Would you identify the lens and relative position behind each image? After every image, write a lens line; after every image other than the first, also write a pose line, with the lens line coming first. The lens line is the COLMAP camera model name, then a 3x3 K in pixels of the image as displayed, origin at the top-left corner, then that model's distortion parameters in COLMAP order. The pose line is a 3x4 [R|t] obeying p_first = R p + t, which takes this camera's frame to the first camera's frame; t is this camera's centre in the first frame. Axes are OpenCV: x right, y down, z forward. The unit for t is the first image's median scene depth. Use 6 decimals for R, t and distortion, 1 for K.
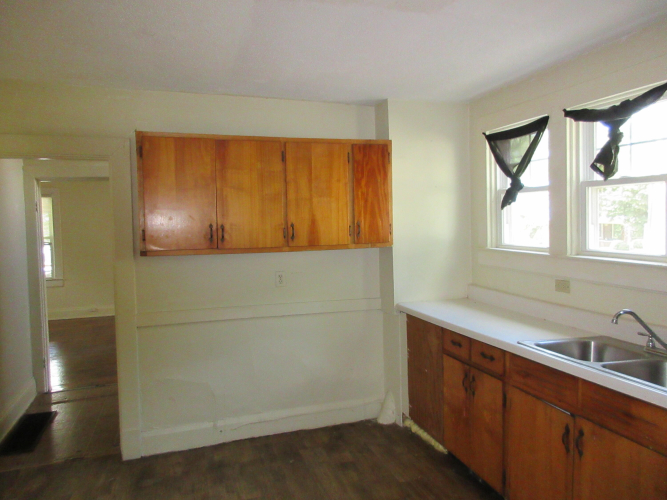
lens RADIAL K [[498.4, 0, 333.6], [0, 498.4, 253.5], [0, 0, 1]] dist [0.019577, -0.020133]
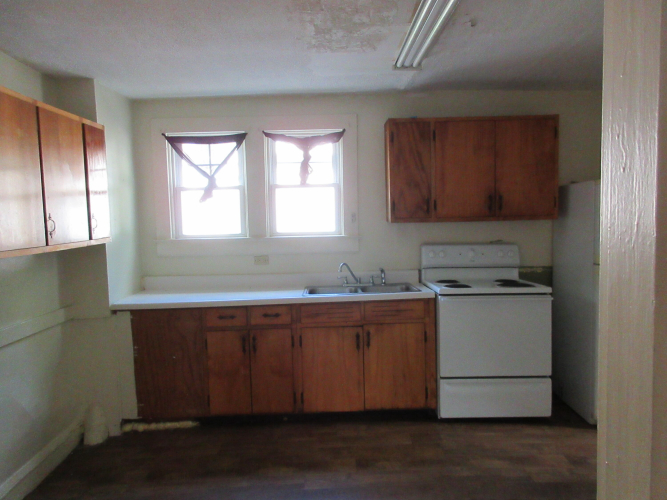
lens RADIAL K [[498.4, 0, 333.6], [0, 498.4, 245.6], [0, 0, 1]] dist [0.019577, -0.020133]
pose [[0.304905, -0.053667, 0.950869, -0.789379], [0.084521, 0.995996, 0.029112, 0.002642], [-0.948625, 0.071492, 0.308221, 0.402350]]
